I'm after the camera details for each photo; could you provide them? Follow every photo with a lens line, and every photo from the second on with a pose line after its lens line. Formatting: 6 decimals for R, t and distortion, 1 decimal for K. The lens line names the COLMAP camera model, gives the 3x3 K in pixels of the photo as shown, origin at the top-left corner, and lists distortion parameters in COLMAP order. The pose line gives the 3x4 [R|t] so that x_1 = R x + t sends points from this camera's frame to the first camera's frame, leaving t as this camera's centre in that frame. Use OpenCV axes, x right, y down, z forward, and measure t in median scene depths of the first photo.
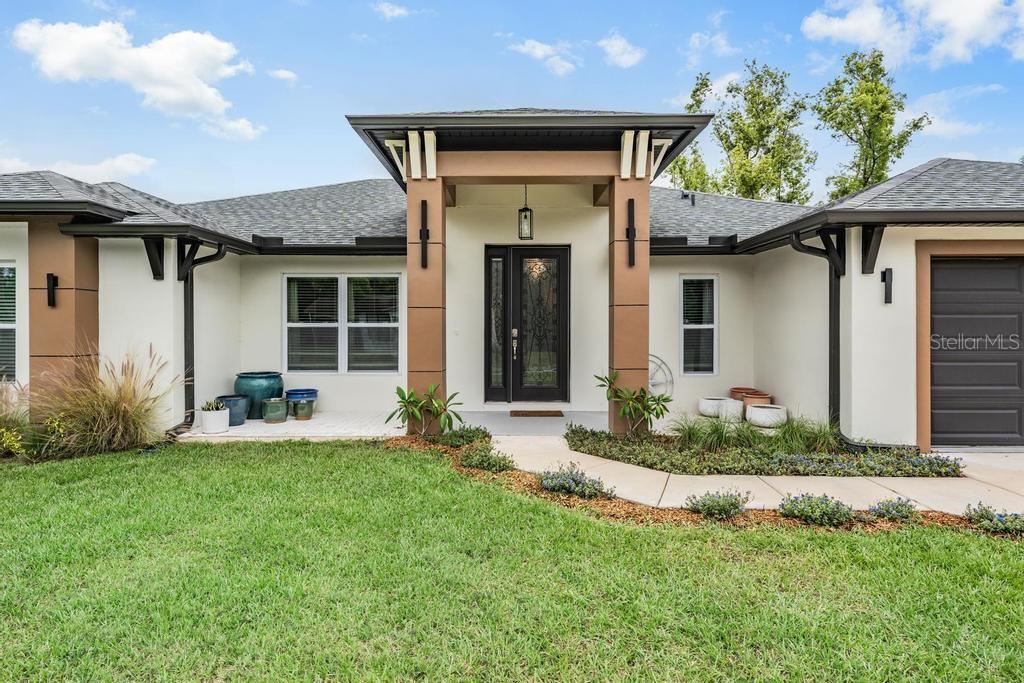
lens RADIAL K [[595.9, 0, 505.1], [0, 595.9, 339.5], [0, 0, 1]] dist [0.002850, 0.000563]
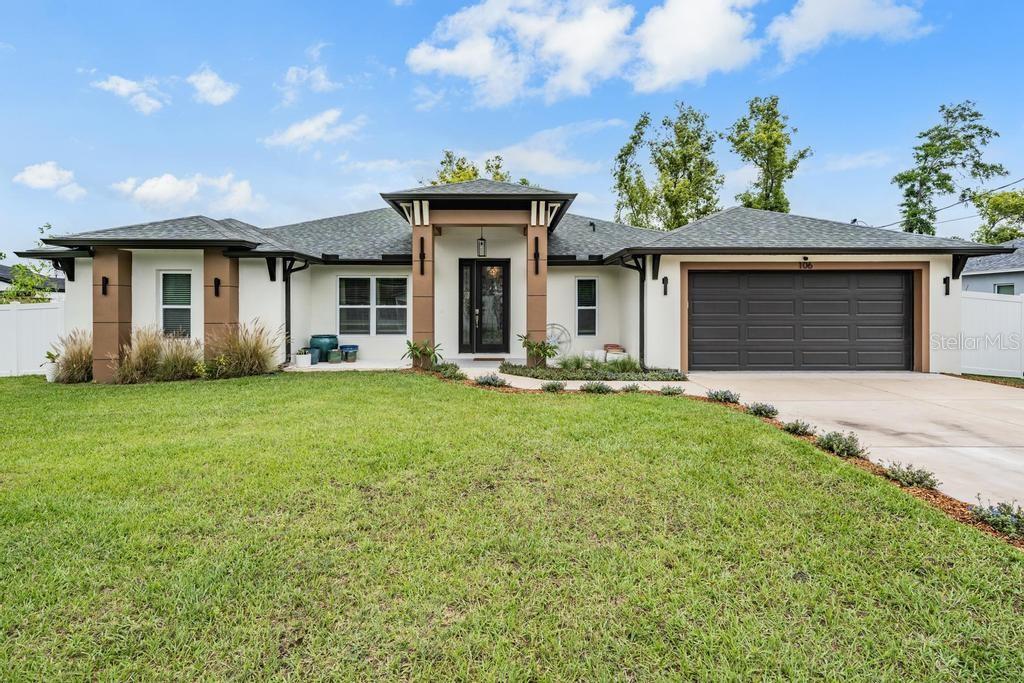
lens RADIAL K [[527.8, 0, 502.8], [0, 527.8, 320.1], [0, 0, 1]] dist [0.002156, 0.001041]
pose [[0.999914, 0.000730, 0.013117, 0.081985], [-0.000693, 0.999996, -0.002852, 0.020161], [-0.013119, 0.002843, 0.999910, -0.562554]]
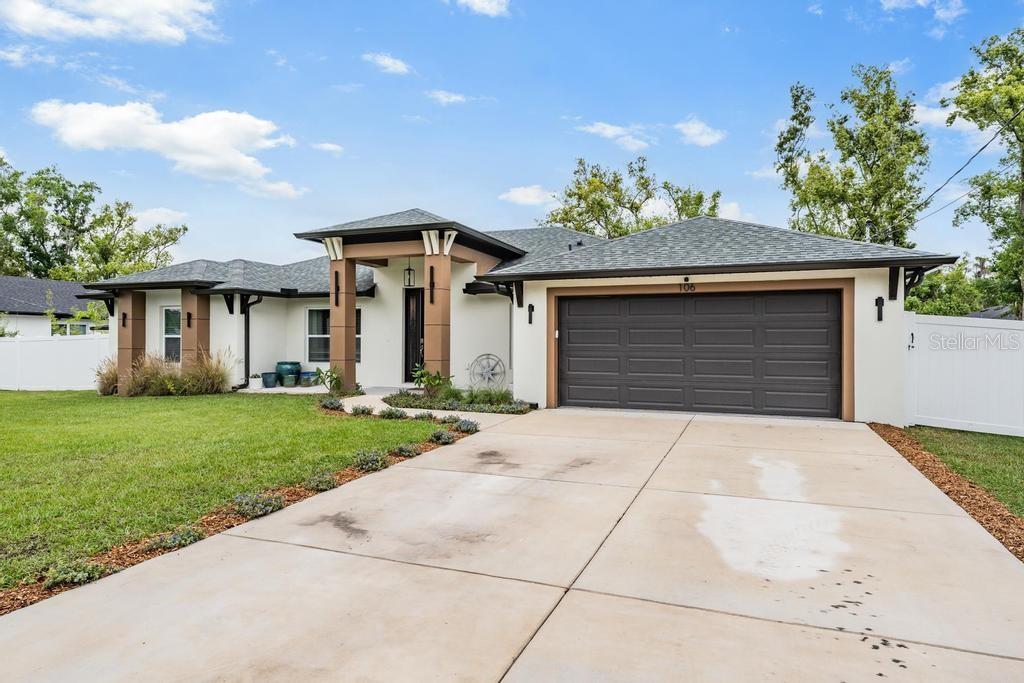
lens RADIAL K [[620.1, 0, 488.2], [0, 620.1, 357.2], [0, 0, 1]] dist [0.003783, 0.000767]
pose [[0.927090, 0.014021, -0.374576, 1.007850], [-0.012503, 0.999901, 0.006482, 0.023858], [0.374630, -0.001326, 0.927173, -0.634147]]
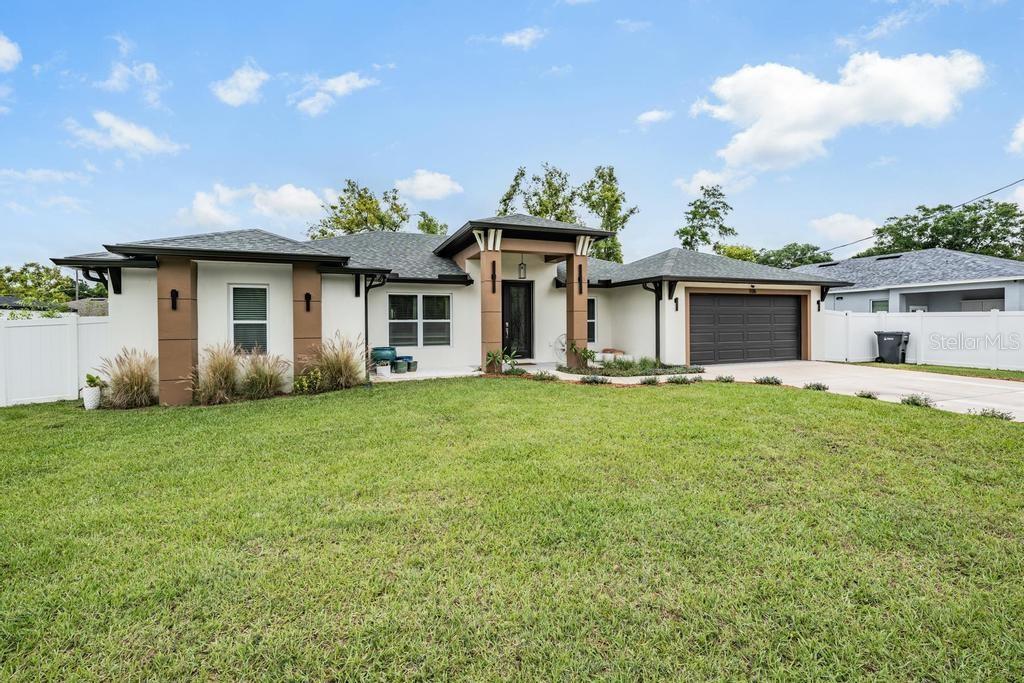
lens RADIAL K [[438.2, 0, 506.4], [0, 438.2, 333.6], [0, 0, 1]] dist [-0.000009, -0.000117]
pose [[0.932133, -0.015126, 0.361800, -0.616922], [0.015104, 0.999882, 0.002890, 0.017685], [-0.361801, 0.002770, 0.932251, -0.425204]]
